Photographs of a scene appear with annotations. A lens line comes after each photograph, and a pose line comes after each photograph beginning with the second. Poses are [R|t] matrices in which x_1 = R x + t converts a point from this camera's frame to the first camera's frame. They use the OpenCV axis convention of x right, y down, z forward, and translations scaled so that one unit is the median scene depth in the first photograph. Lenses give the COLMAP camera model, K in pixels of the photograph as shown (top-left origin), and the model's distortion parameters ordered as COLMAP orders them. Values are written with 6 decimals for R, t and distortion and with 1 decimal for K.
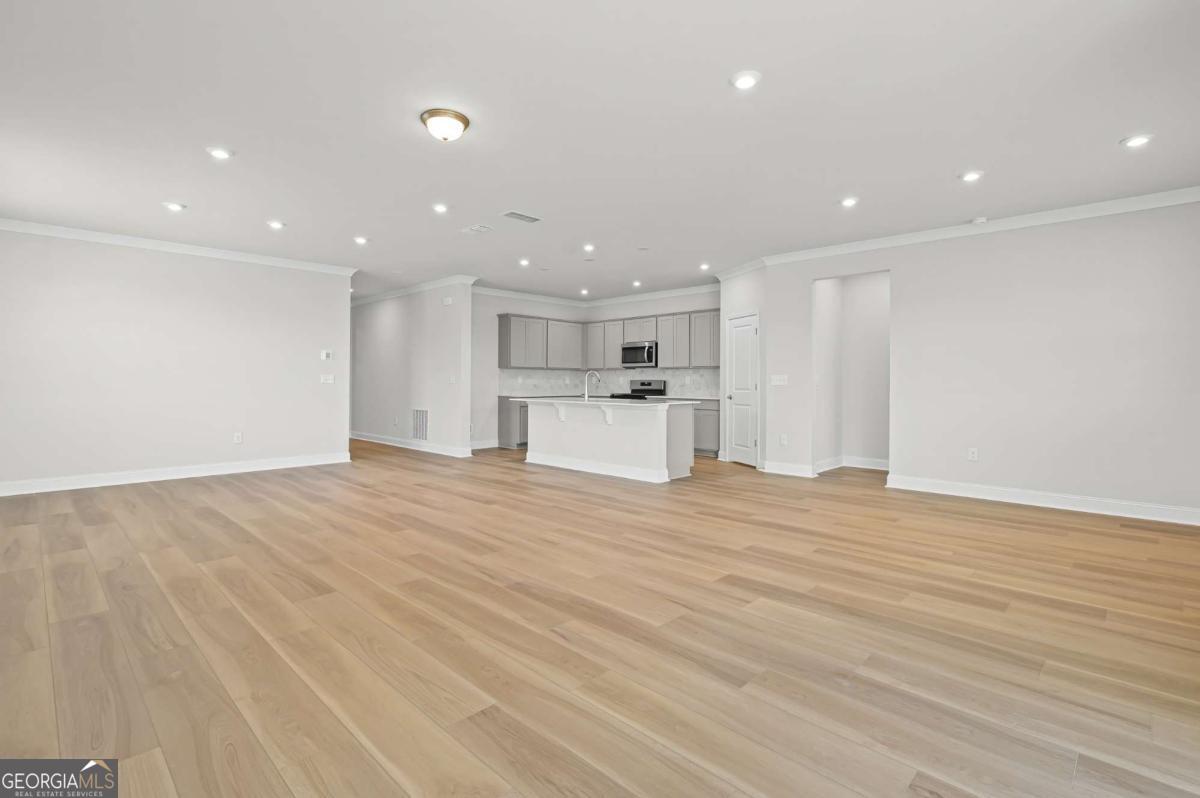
lens RADIAL K [[551.3, 0, 601.3], [0, 551.3, 379.5], [0, 0, 1]] dist [-0.000491, -0.000032]
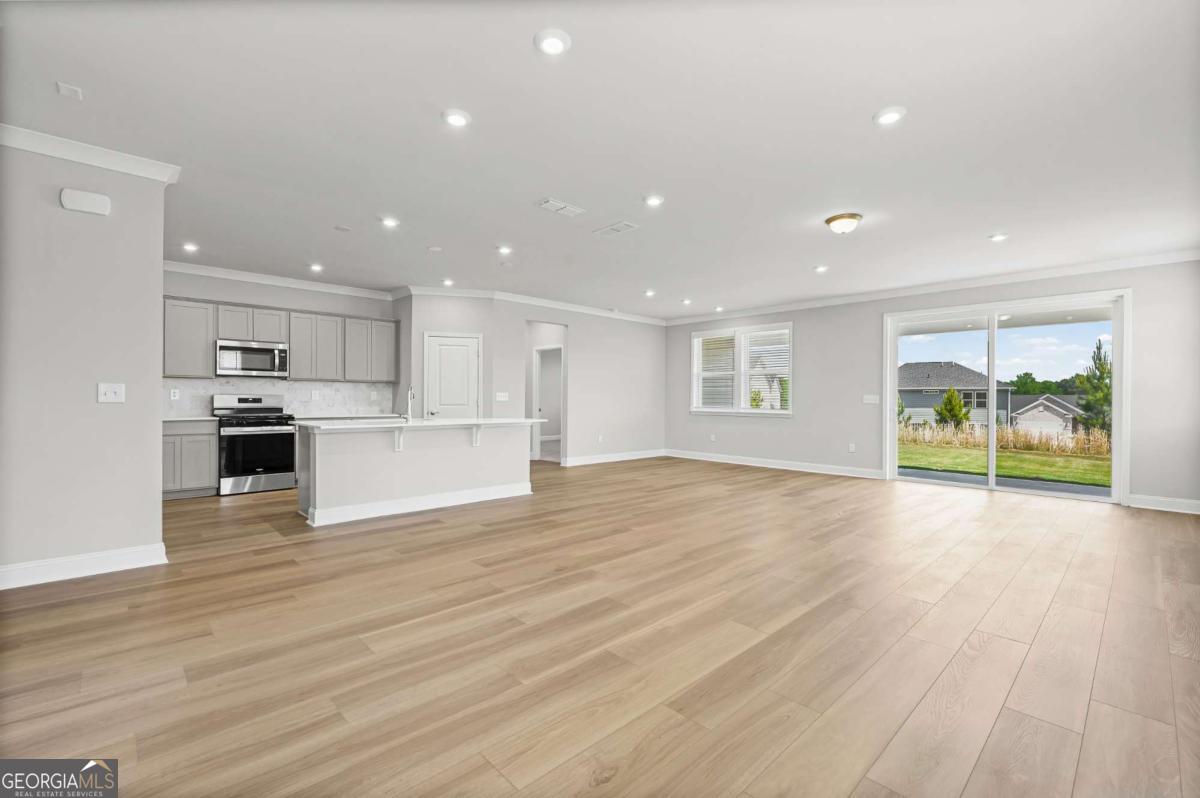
lens RADIAL K [[518.9, 0, 605.9], [0, 518.9, 394.6], [0, 0, 1]] dist [0.000907, 0.000106]
pose [[0.039929, 0.004729, 0.999191, -0.627274], [-0.006224, 0.999971, -0.004483, 0.000896], [-0.999183, -0.006040, 0.039958, 0.575890]]
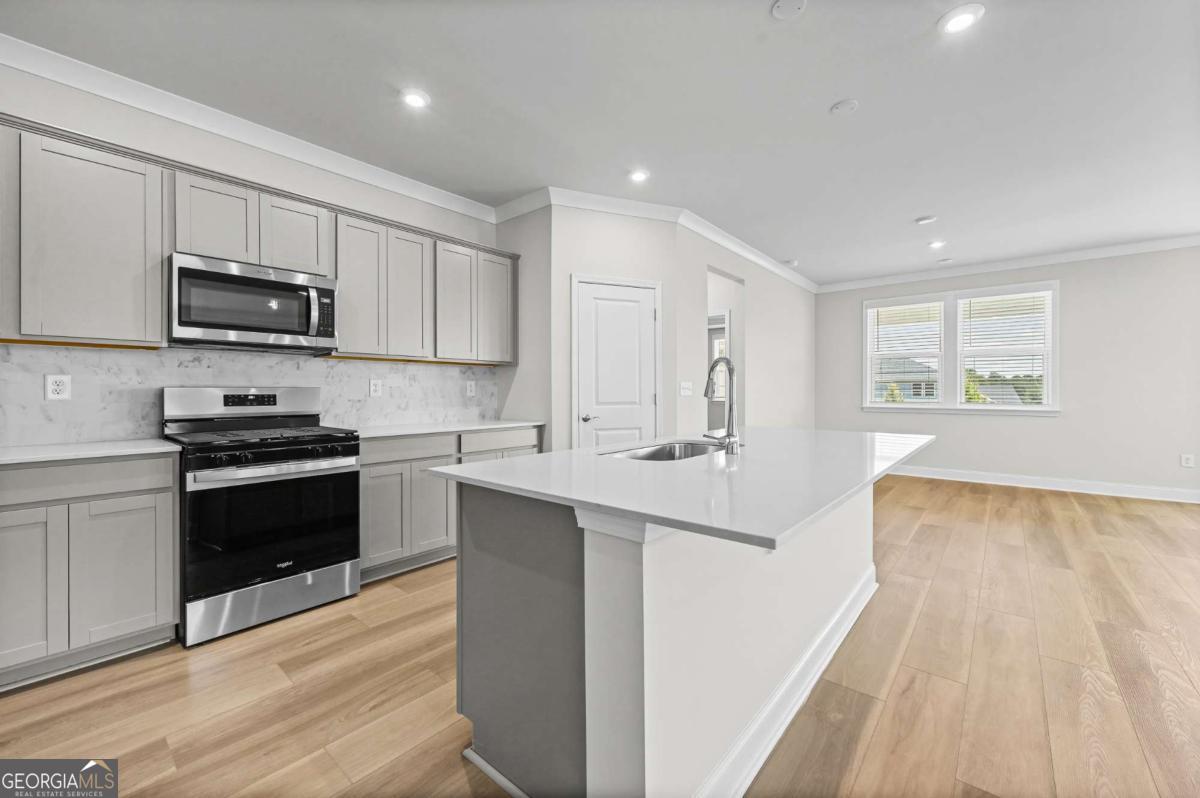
lens RADIAL K [[483.5, 0, 602.6], [0, 483.5, 386.8], [0, 0, 1]] dist [0.007526, -0.000092]
pose [[-0.064007, 0.004548, 0.997939, -0.239655], [-0.000987, 0.999989, -0.004621, 0.001769], [-0.997949, -0.001280, -0.064002, 0.902076]]
